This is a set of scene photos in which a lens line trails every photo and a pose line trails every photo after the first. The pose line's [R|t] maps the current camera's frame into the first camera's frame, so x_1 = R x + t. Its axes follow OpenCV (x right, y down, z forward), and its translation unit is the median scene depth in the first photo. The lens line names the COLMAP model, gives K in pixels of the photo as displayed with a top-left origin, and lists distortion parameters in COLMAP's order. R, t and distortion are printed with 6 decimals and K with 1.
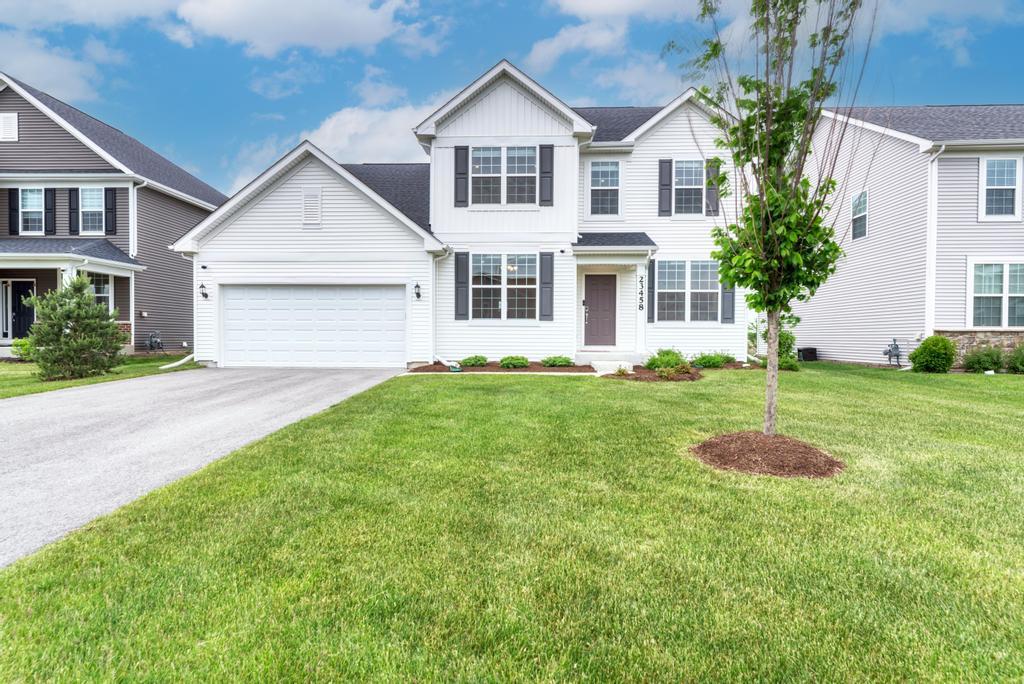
lens RADIAL K [[542.6, 0, 518.4], [0, 542.6, 343.4], [0, 0, 1]] dist [0.003809, -0.000624]
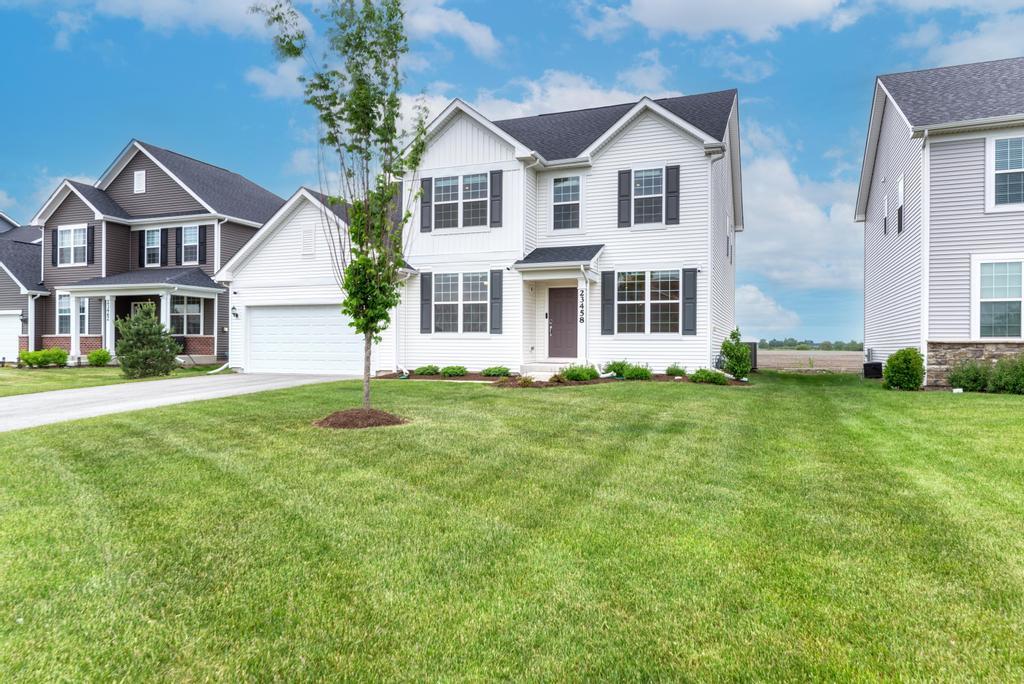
lens RADIAL K [[695.9, 0, 508.4], [0, 695.9, 340.8], [0, 0, 1]] dist [0.004834, 0.004153]
pose [[0.938670, -0.002487, -0.344807, 0.523634], [-0.005883, 0.999713, -0.023225, 0.003421], [0.344766, 0.023829, 0.938386, -0.265934]]
